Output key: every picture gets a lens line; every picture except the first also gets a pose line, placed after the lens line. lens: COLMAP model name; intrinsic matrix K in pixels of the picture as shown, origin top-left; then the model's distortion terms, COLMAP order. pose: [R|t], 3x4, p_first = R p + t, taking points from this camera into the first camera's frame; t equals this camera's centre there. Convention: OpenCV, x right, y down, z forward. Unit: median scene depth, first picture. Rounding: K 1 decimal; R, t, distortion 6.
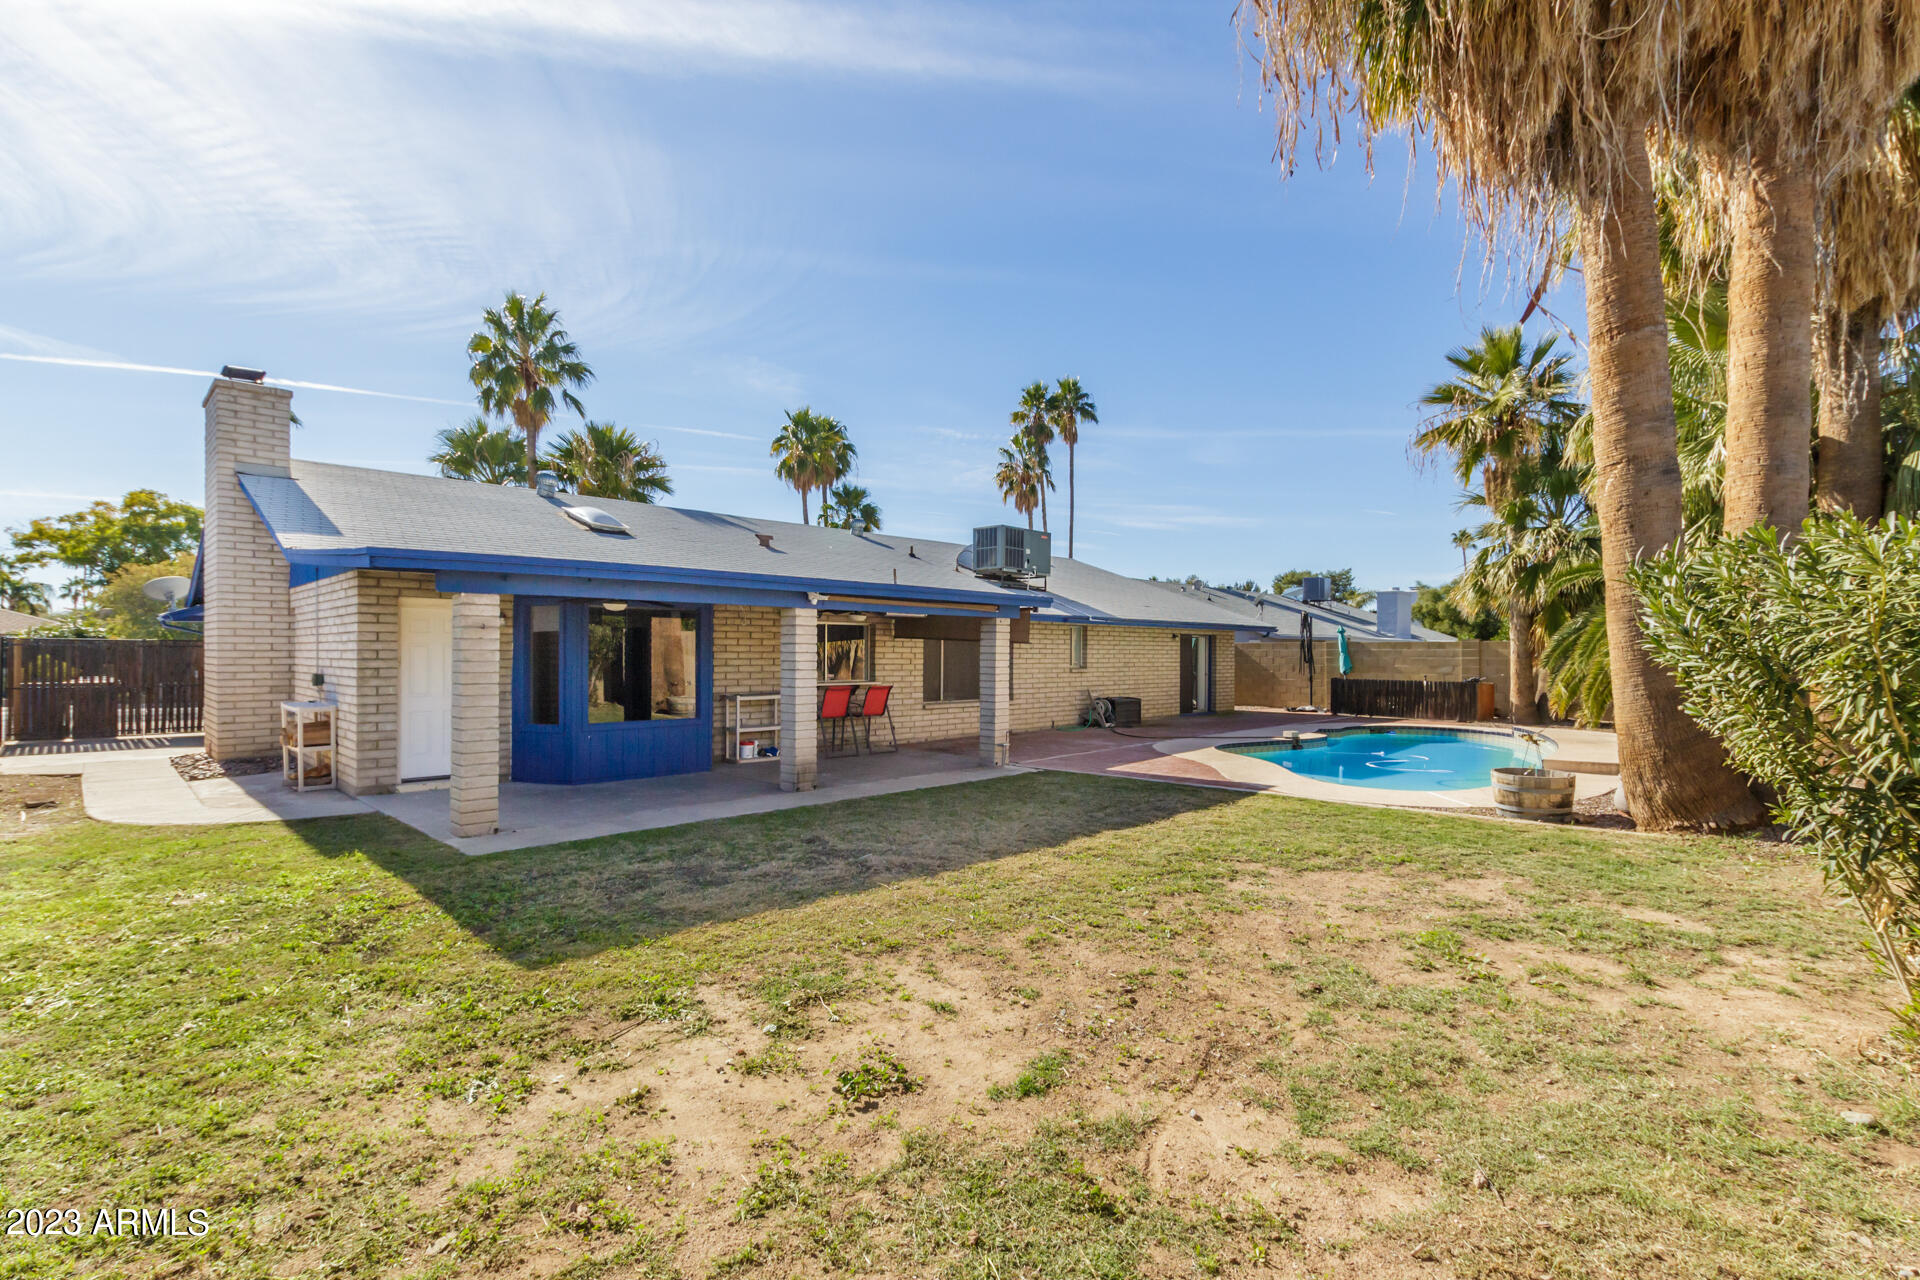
lens RADIAL K [[913.8, 0, 971.0], [0, 913.8, 684.0], [0, 0, 1]] dist [0.011000, -0.000003]
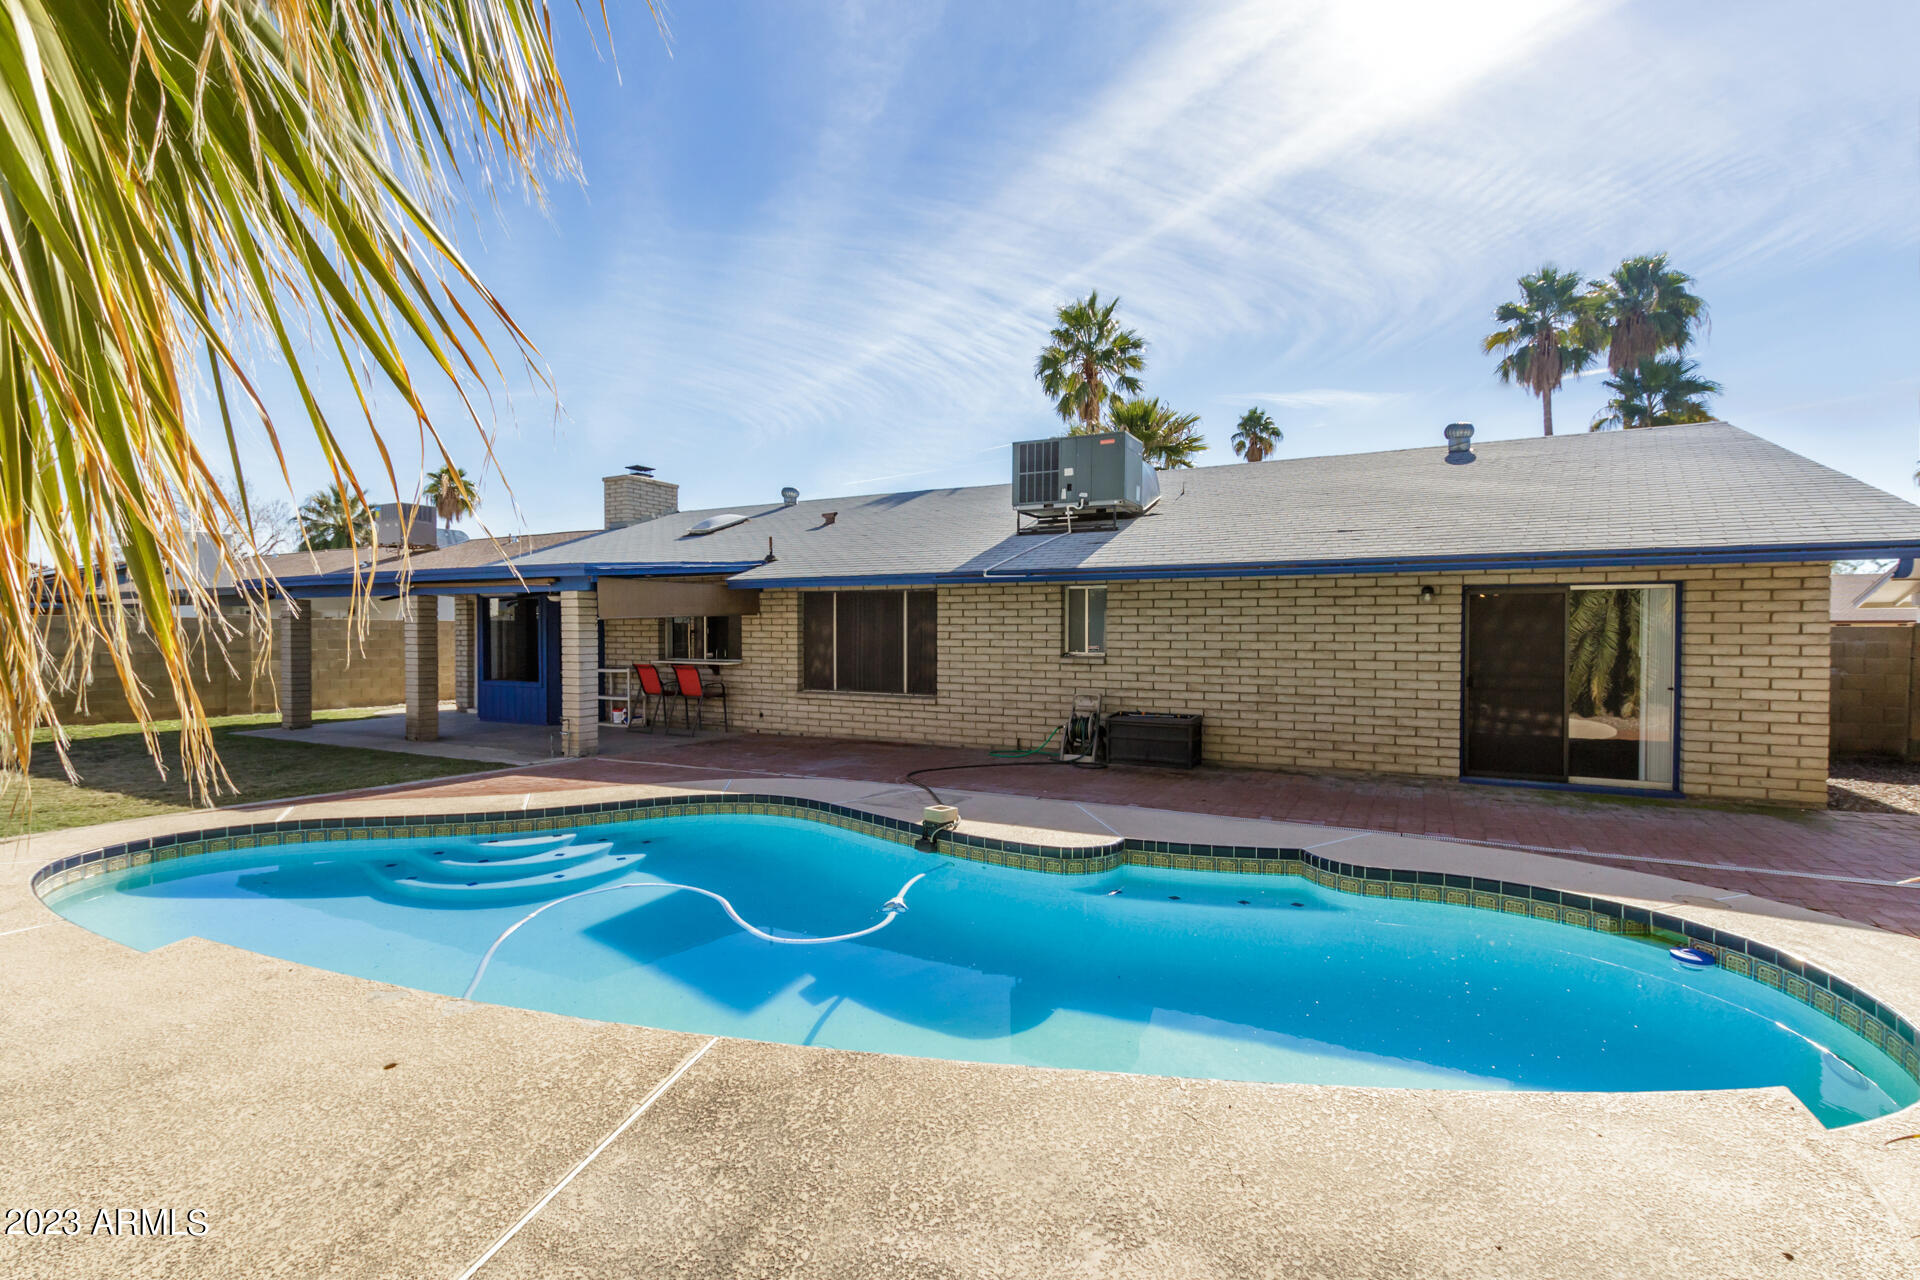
lens RADIAL K [[882.1, 0, 960.0], [0, 882.1, 640.0], [0, 0, 1]] dist [-0.008665, -0.000331]
pose [[0.239501, 0.007802, -0.970865, 0.515185], [-0.026900, 0.999637, 0.001397, -0.020783], [0.970523, 0.025782, 0.239624, 0.623568]]
